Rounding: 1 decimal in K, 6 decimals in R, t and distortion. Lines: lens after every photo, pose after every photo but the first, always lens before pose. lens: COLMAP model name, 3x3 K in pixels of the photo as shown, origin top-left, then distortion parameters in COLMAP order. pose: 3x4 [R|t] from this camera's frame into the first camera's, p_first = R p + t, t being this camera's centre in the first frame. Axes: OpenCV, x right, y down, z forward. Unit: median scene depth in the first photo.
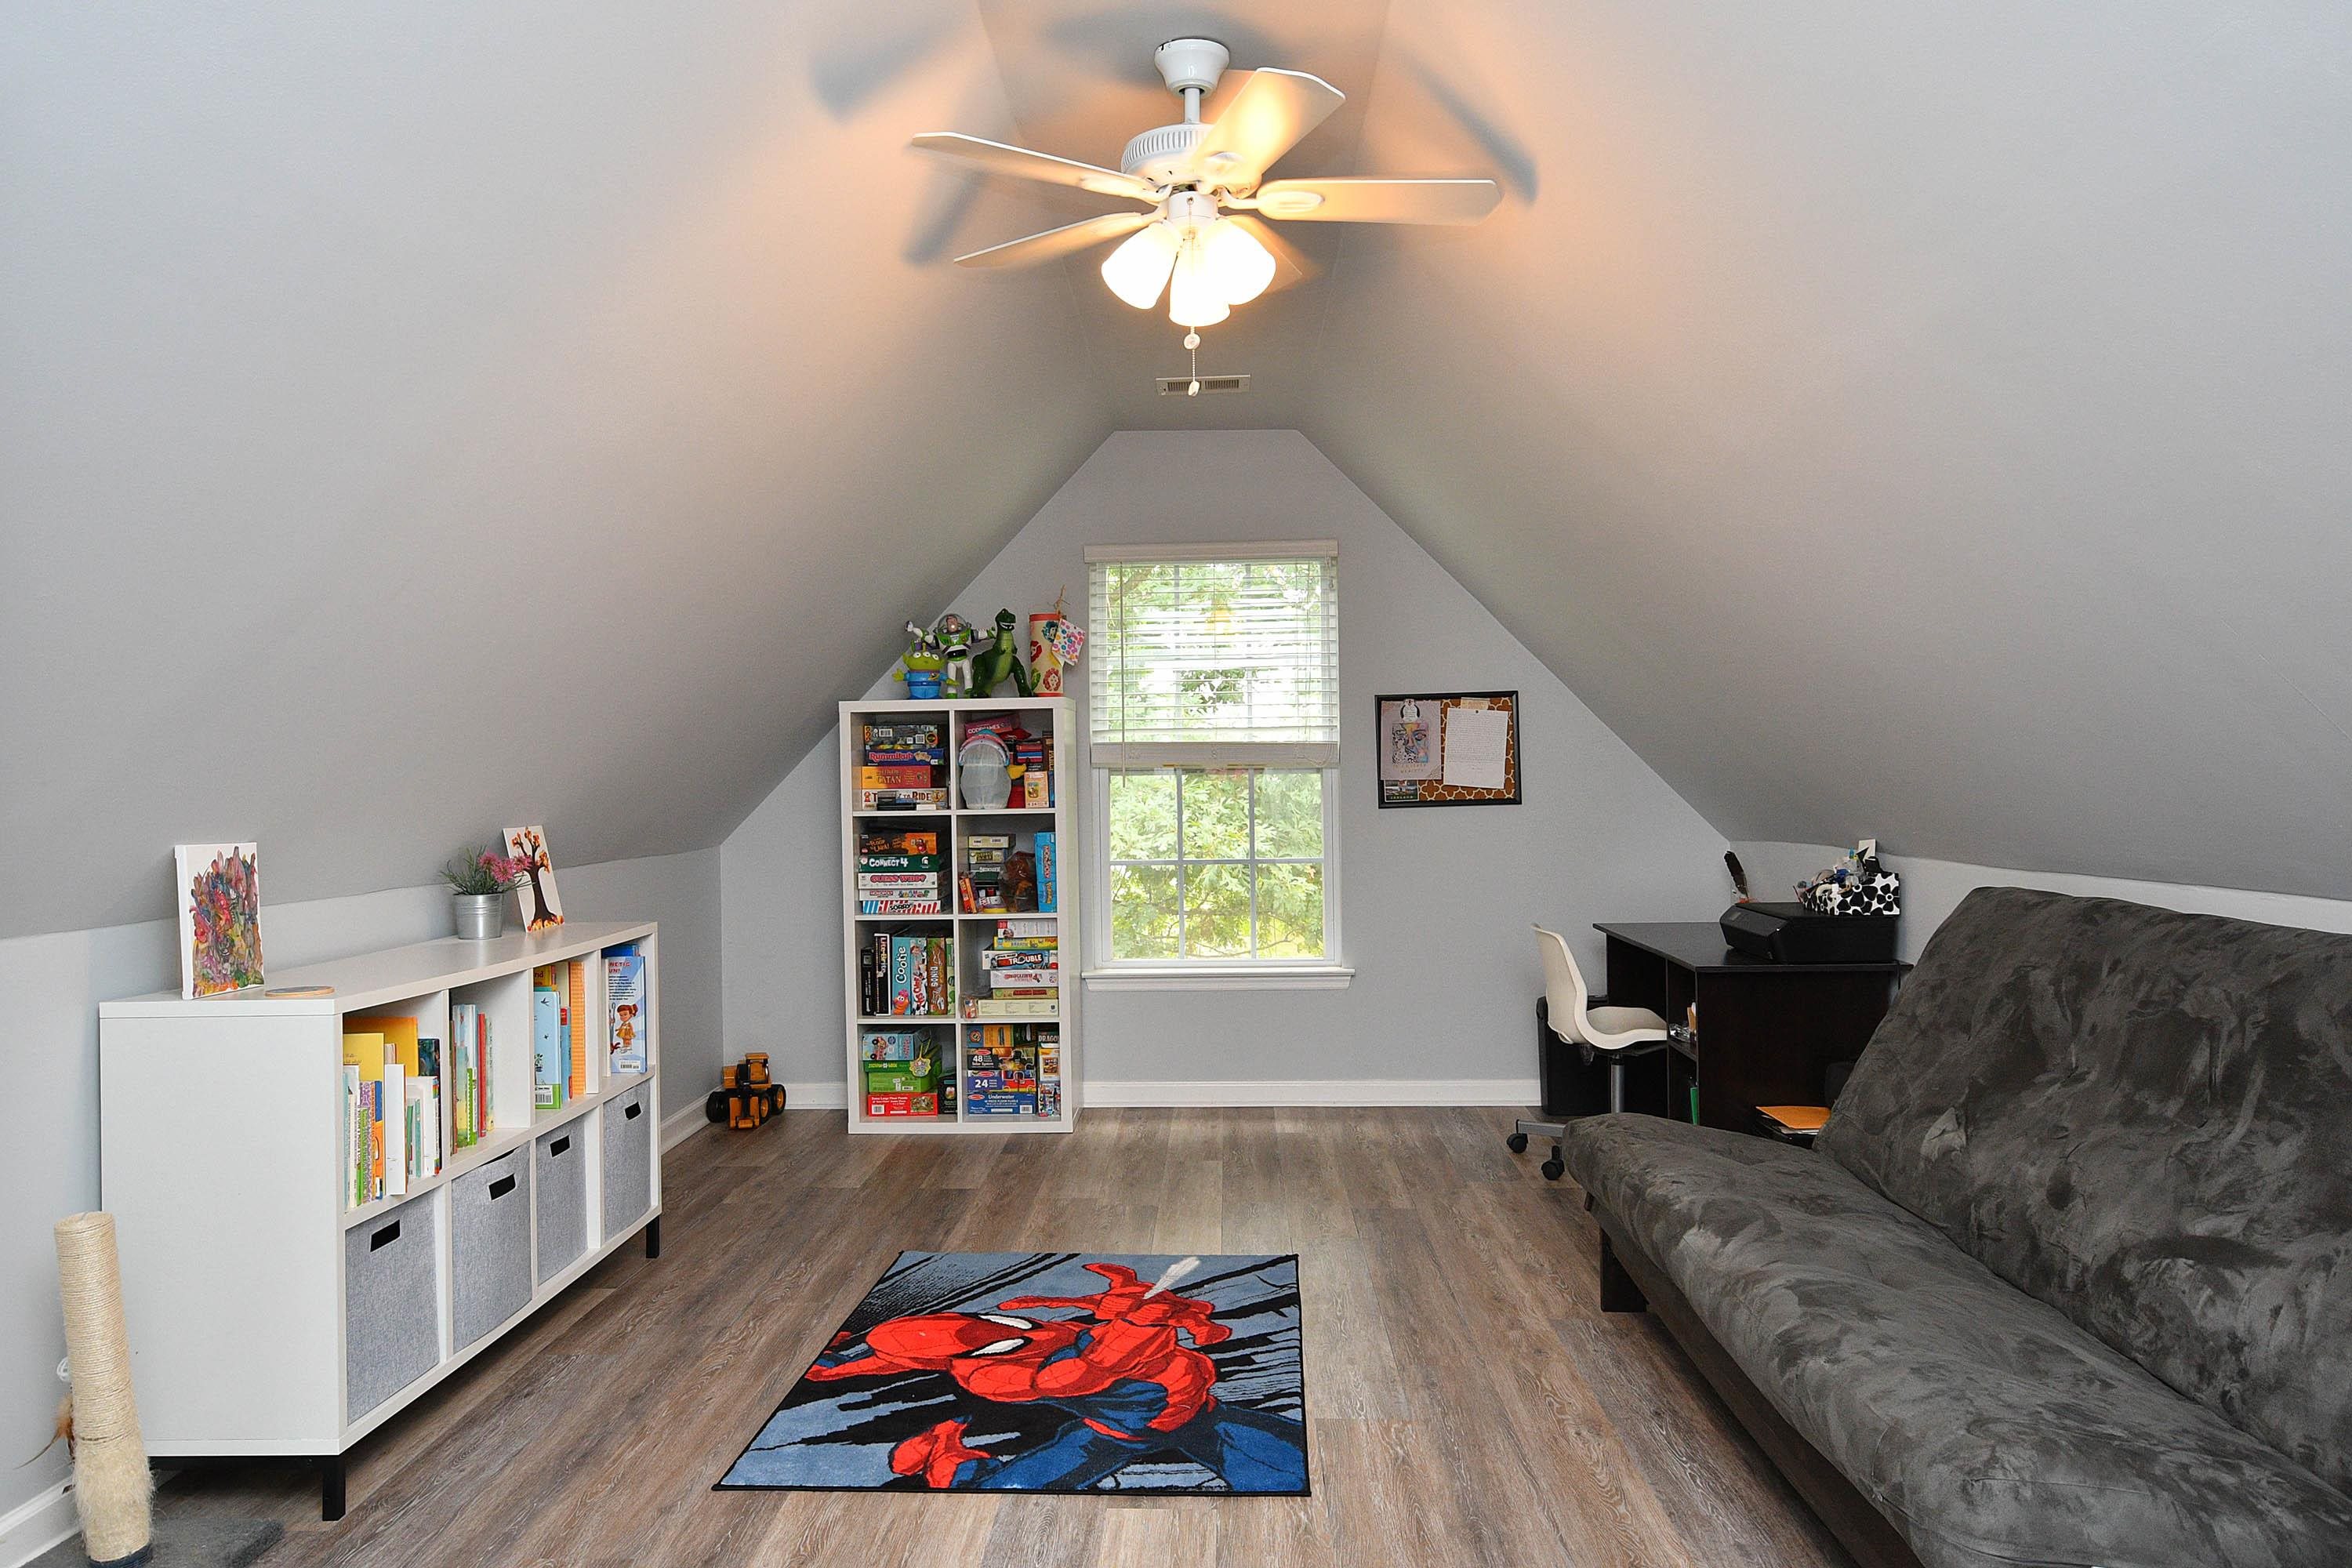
lens RADIAL K [[1373.4, 0, 1187.0], [0, 1373.4, 786.2], [0, 0, 1]] dist [0.008897, 0.001298]
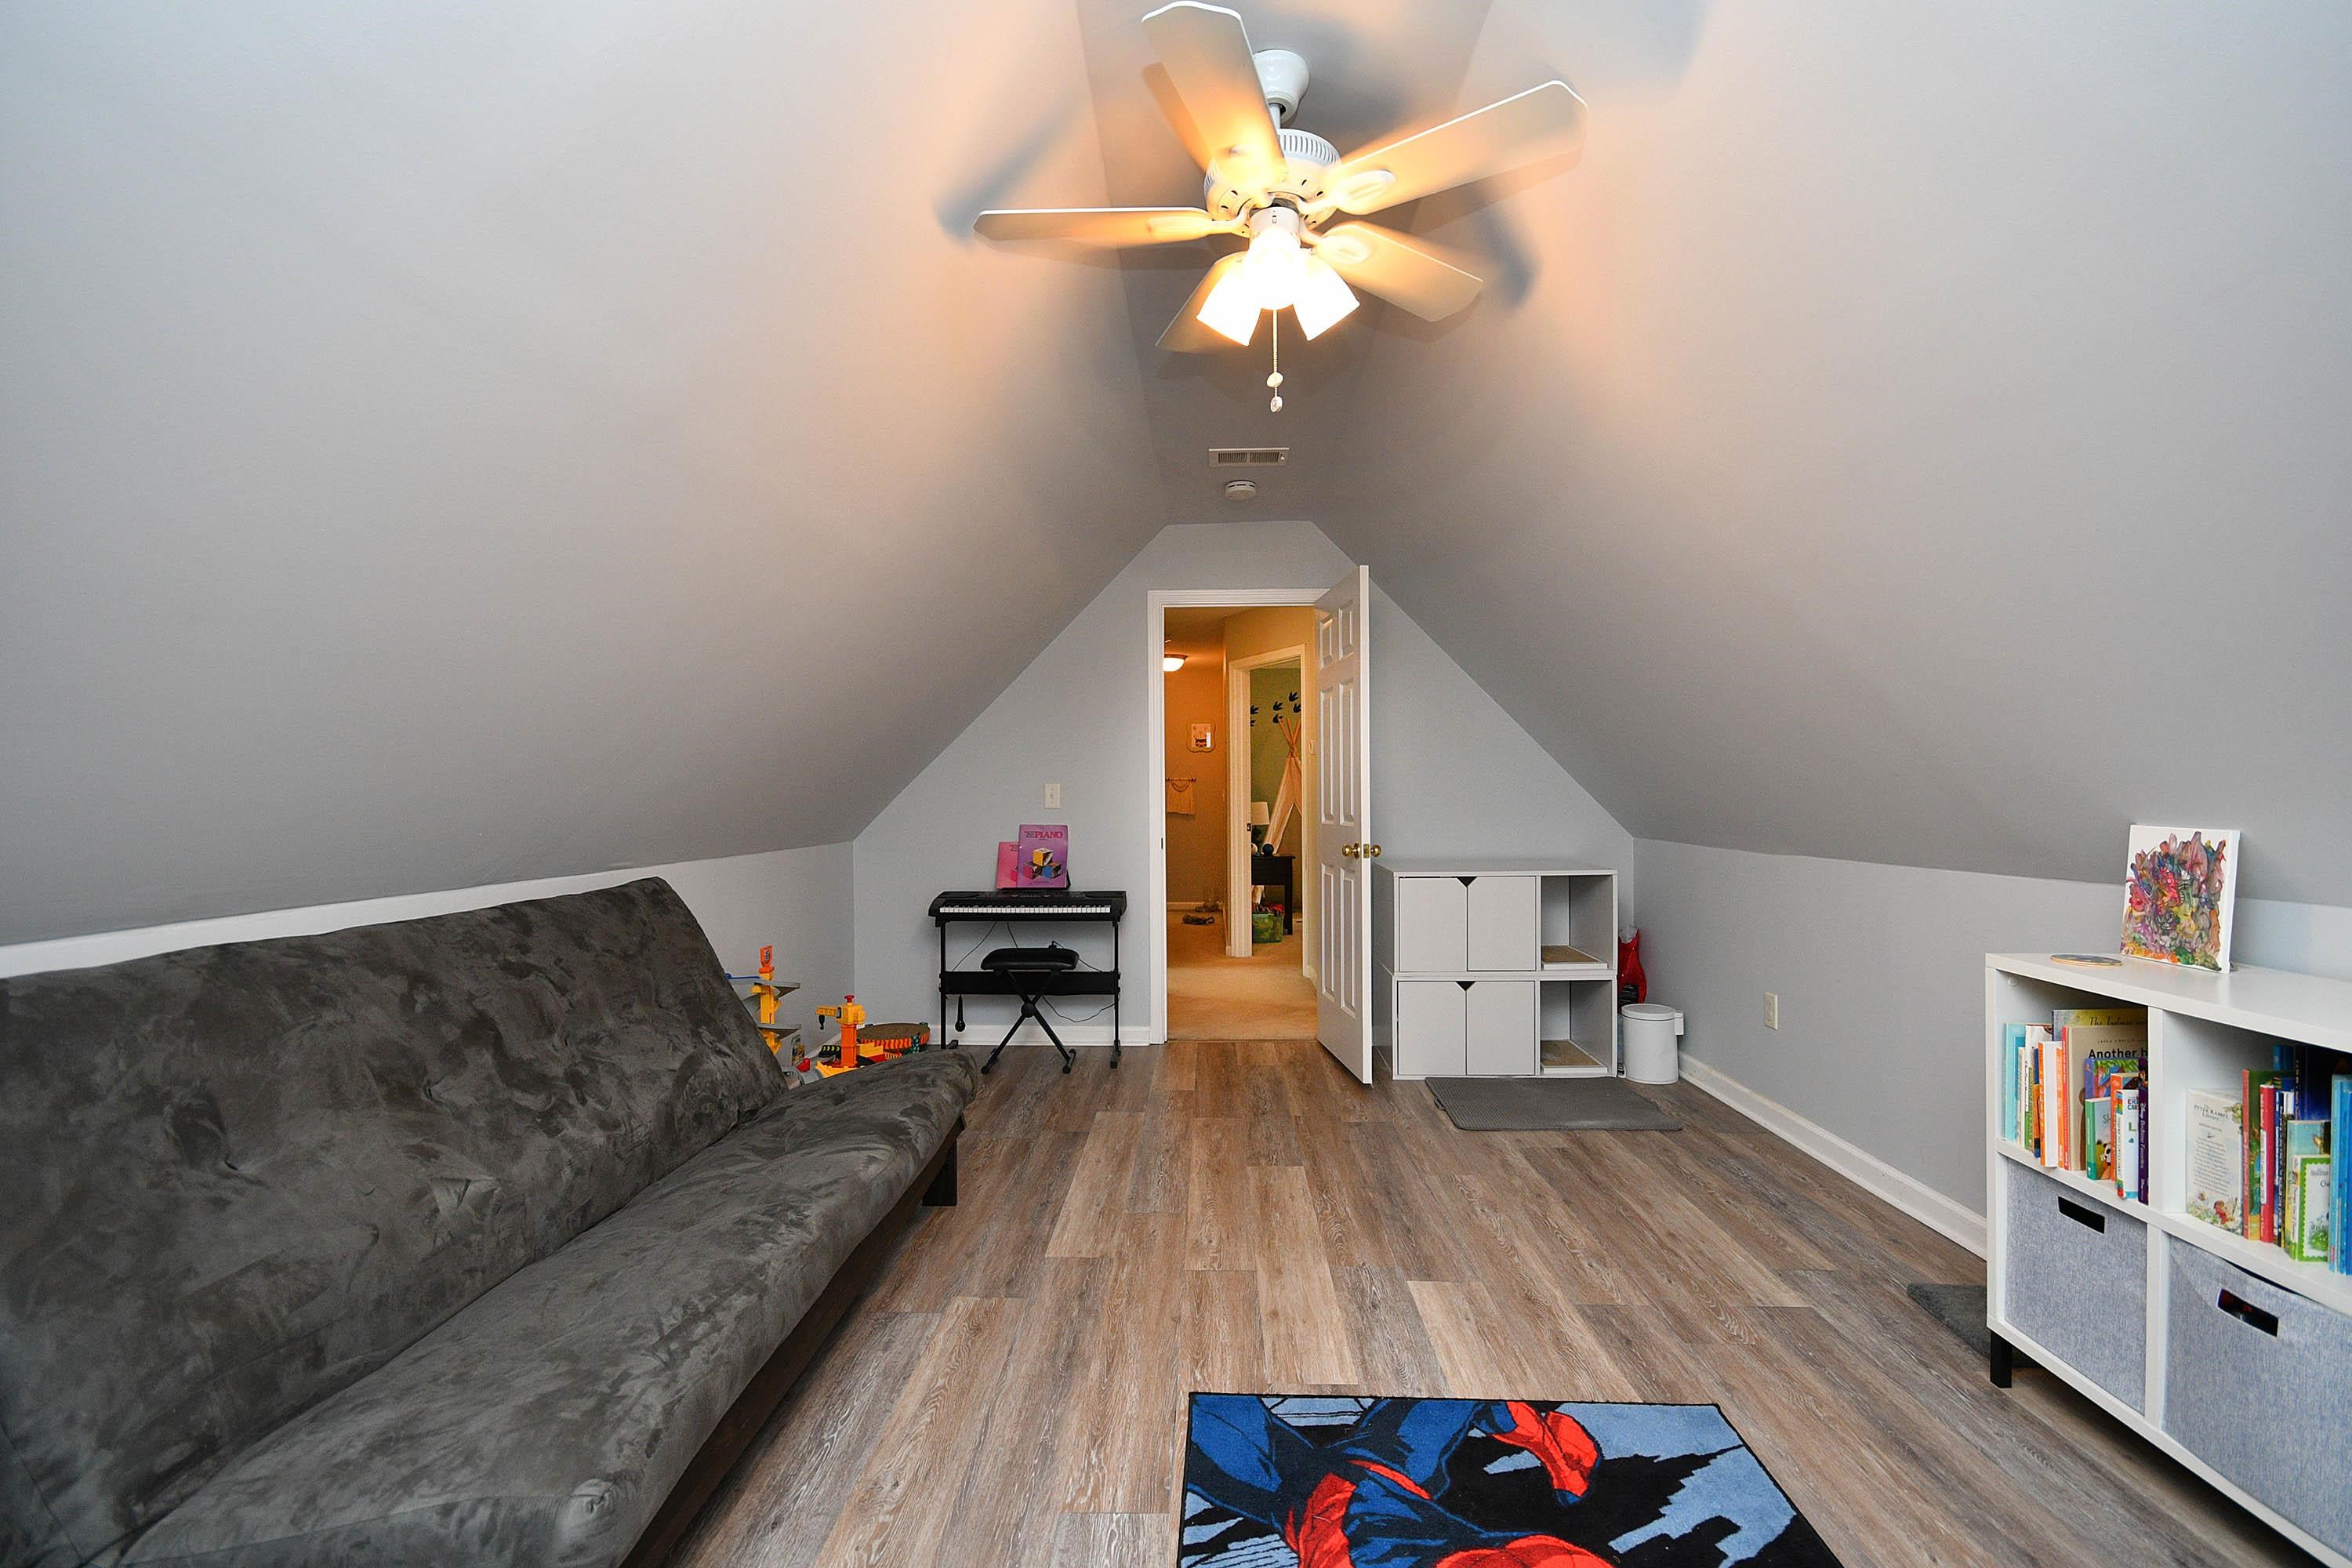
lens RADIAL K [[1033.0, 0, 1166.5], [0, 1033.0, 792.9], [0, 0, 1]] dist [0.006274, -0.007706]
pose [[-0.999740, 0.020736, 0.009438, 0.086012], [0.020719, 0.999783, -0.001995, -0.000278], [-0.009477, -0.001799, -0.999953, 1.797296]]
